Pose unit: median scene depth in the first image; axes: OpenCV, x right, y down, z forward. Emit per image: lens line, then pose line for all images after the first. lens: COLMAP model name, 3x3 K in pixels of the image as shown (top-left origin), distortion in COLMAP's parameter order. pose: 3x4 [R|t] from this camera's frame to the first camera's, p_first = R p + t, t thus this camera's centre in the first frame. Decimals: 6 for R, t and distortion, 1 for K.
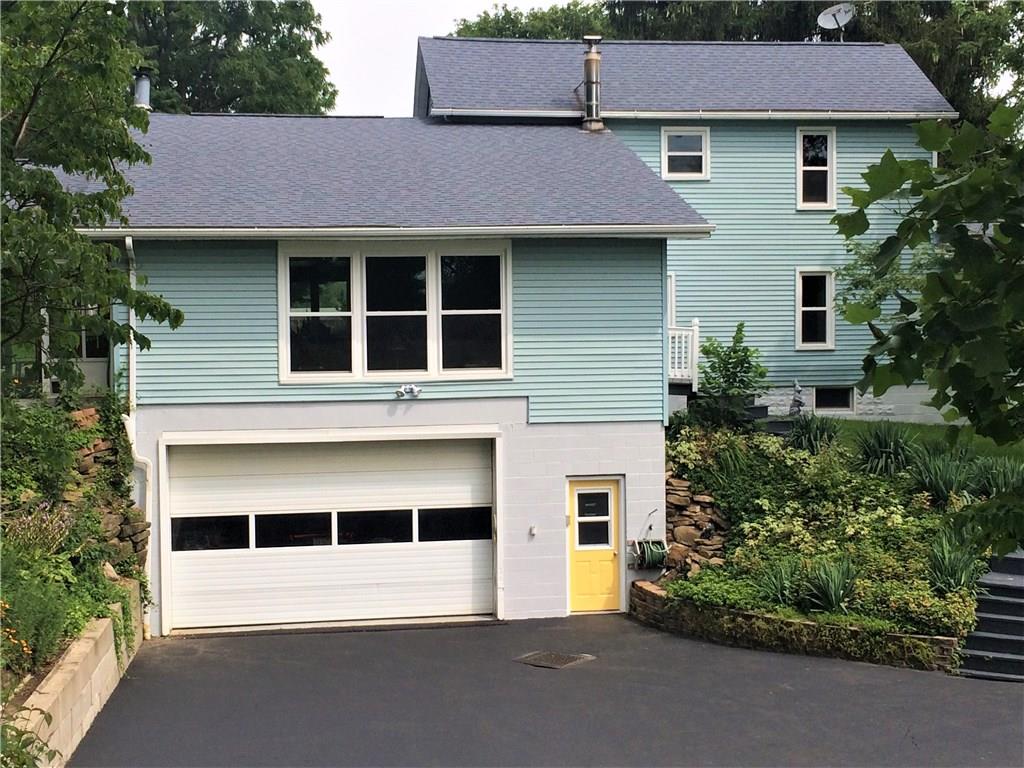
lens RADIAL K [[1483.1, 0, 512.0], [0, 1483.1, 384.0], [0, 0, 1]] dist [0.030843, 0.058004]
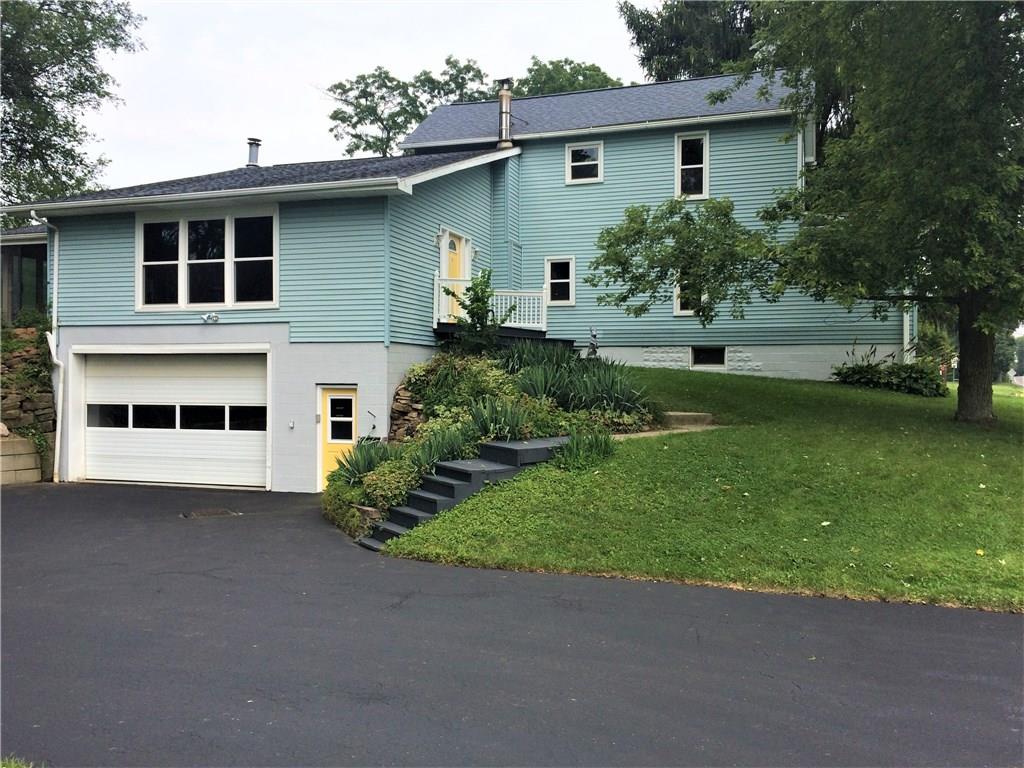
lens RADIAL K [[874.1, 0, 512.0], [0, 874.1, 384.0], [0, 0, 1]] dist [0.068918, -0.097432]
pose [[0.888582, 0.018691, -0.458338, 0.543794], [-0.035413, 0.998983, -0.027916, 0.078083], [0.457350, 0.041036, 0.888340, 0.400395]]
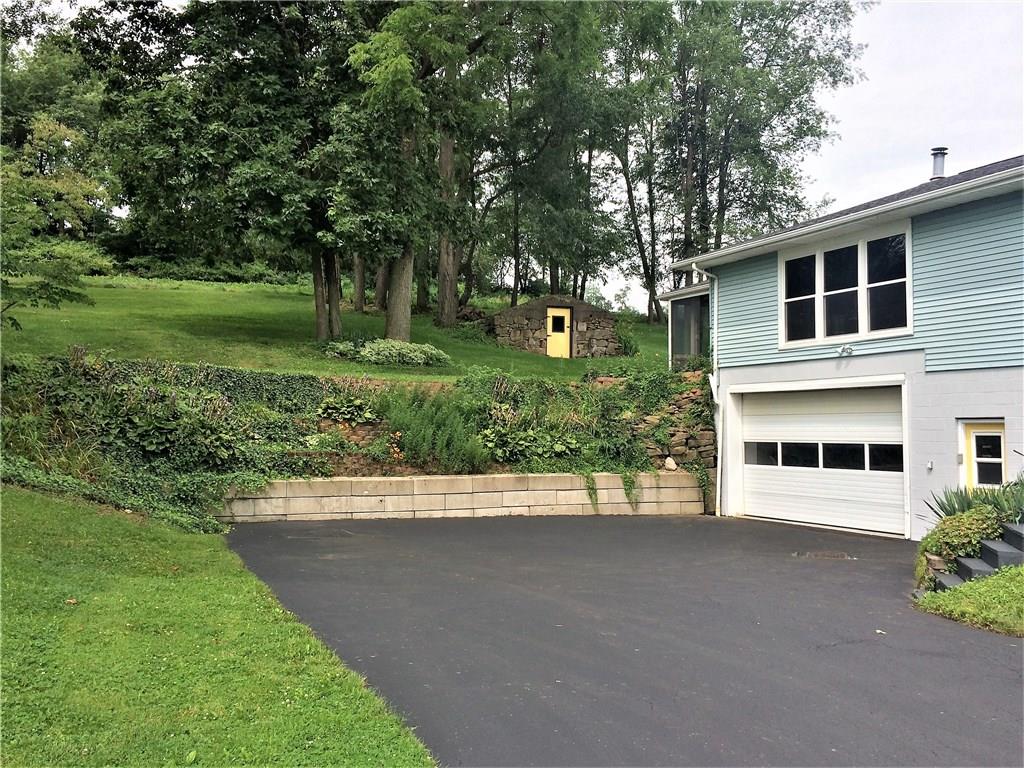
lens RADIAL K [[954.2, 0, 512.0], [0, 954.2, 384.0], [0, 0, 1]] dist [0.083204, -0.139542]
pose [[0.287425, -0.031684, -0.957279, 0.640665], [-0.040502, 0.998157, -0.045197, 0.083167], [0.956946, 0.051763, 0.285612, 0.474896]]
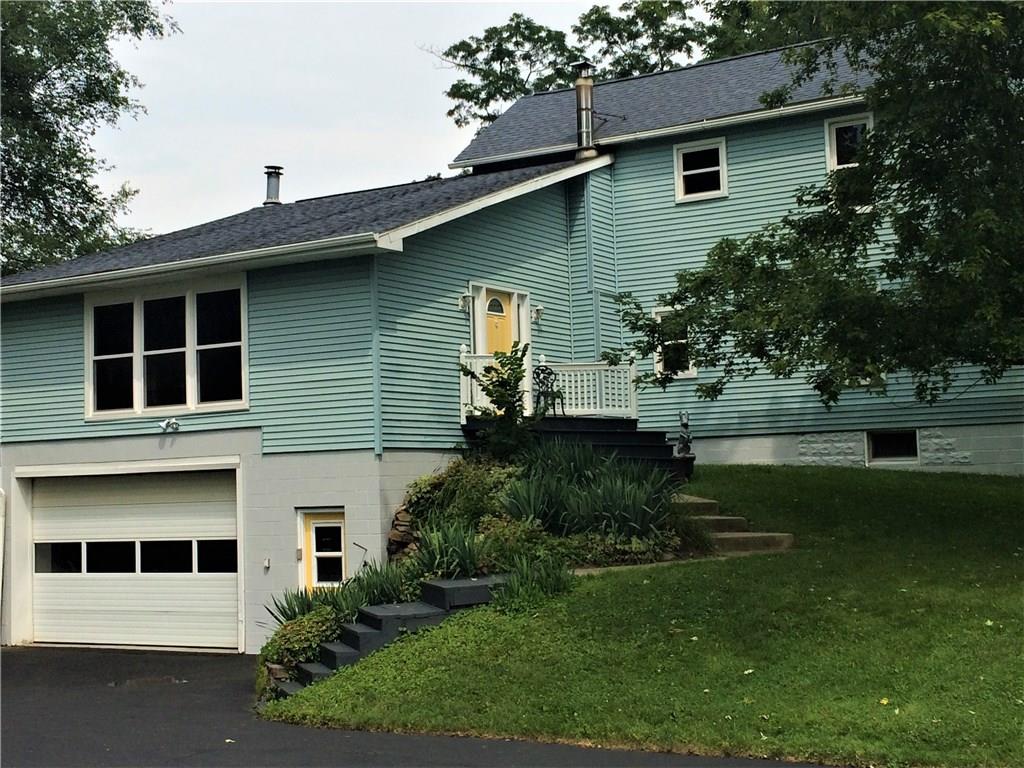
lens RADIAL K [[1483.1, 0, 512.0], [0, 1483.1, 384.0], [0, 0, 1]] dist [0.030843, 0.058004]
pose [[0.765313, -0.055804, -0.641235, 0.776903], [-0.006294, 0.995538, -0.094150, 0.072438], [0.643627, 0.076090, 0.761547, 0.348839]]
